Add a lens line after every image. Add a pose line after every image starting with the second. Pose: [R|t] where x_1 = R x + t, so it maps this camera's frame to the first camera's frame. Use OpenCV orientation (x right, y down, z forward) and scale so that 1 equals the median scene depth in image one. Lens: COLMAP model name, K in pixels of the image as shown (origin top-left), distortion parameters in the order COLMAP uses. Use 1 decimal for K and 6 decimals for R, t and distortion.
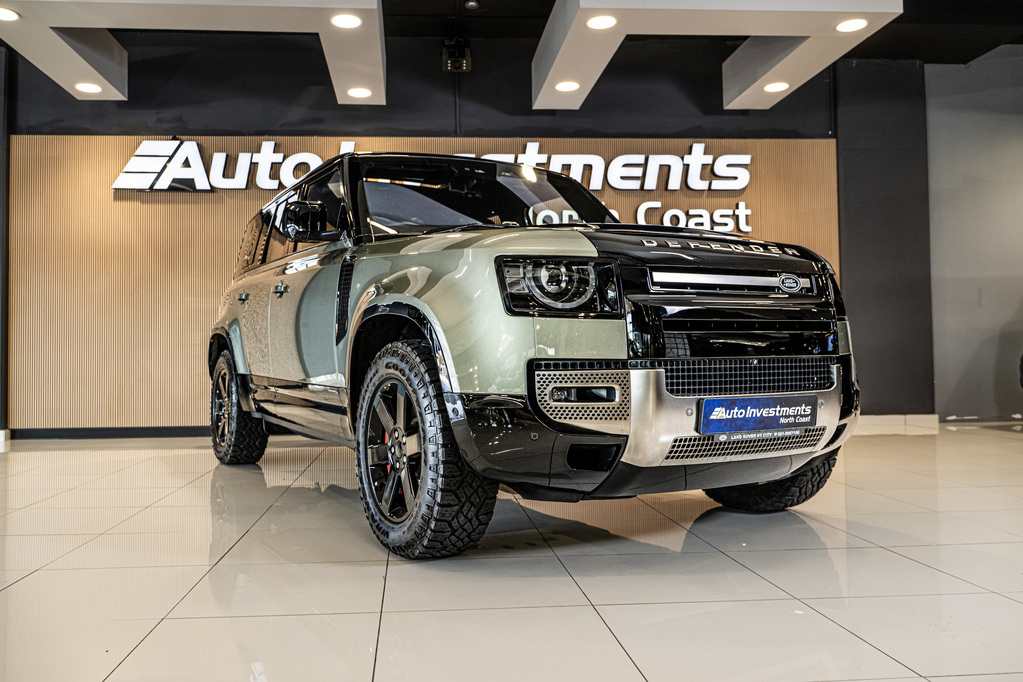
lens RADIAL K [[833.3, 0, 468.1], [0, 833.3, 331.9], [0, 0, 1]] dist [-0.007058, -0.014425]
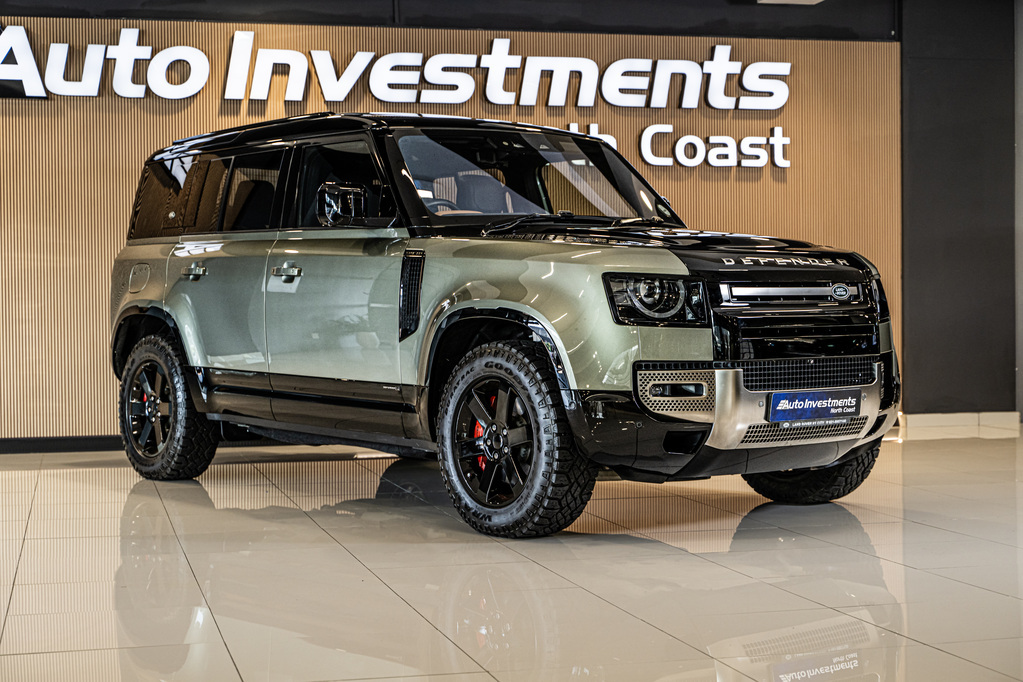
lens RADIAL K [[1722.6, 0, 511.5], [0, 1722.6, 341.0], [0, 0, 1]] dist [-0.040752, -0.040965]
pose [[0.983107, -0.001608, 0.183026, -0.388424], [-0.007241, 0.998837, 0.047669, -0.079388], [-0.182890, -0.048189, 0.981952, -0.983409]]
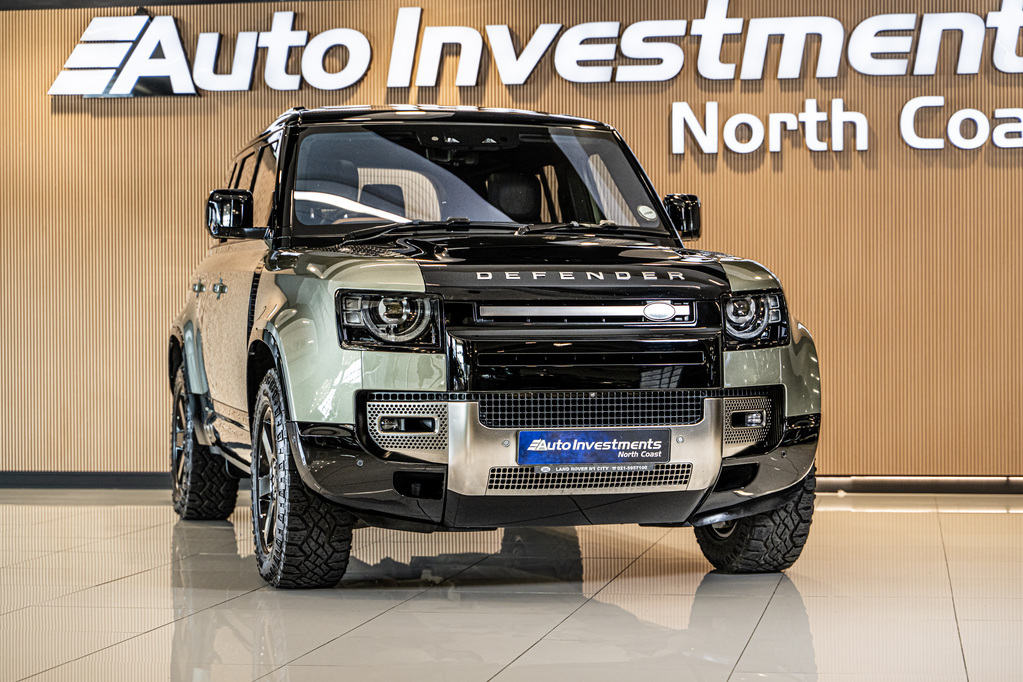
lens RADIAL K [[2271.6, 0, 512.0], [0, 2271.6, 367.7], [0, 0, 1]] dist [-0.026476, -0.473314]
pose [[0.971737, 0.010127, -0.235847, 0.657852], [0.000760, 0.998940, 0.046024, -0.089706], [0.236063, -0.044903, 0.970700, -1.219992]]
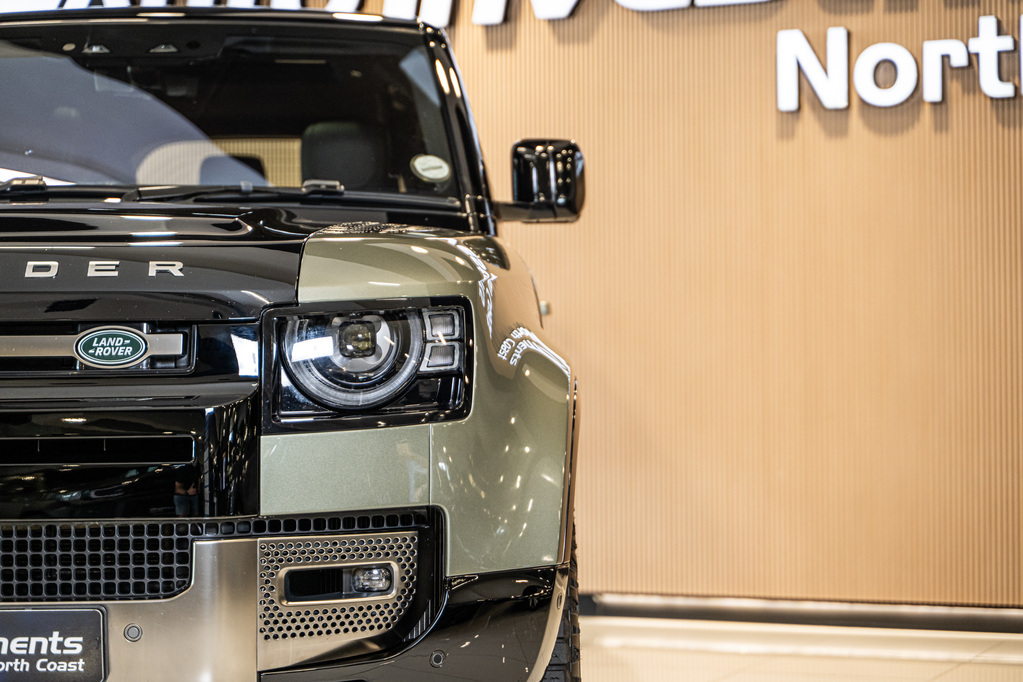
lens RADIAL K [[2271.6, 0, 512.0], [0, 2271.6, 367.7], [0, 0, 1]] dist [-0.026476, -0.473314]
pose [[0.883367, -0.000999, -0.468682, 0.882537], [0.012251, 0.999705, 0.020959, -0.055172], [0.468523, -0.024256, 0.883118, 0.050856]]
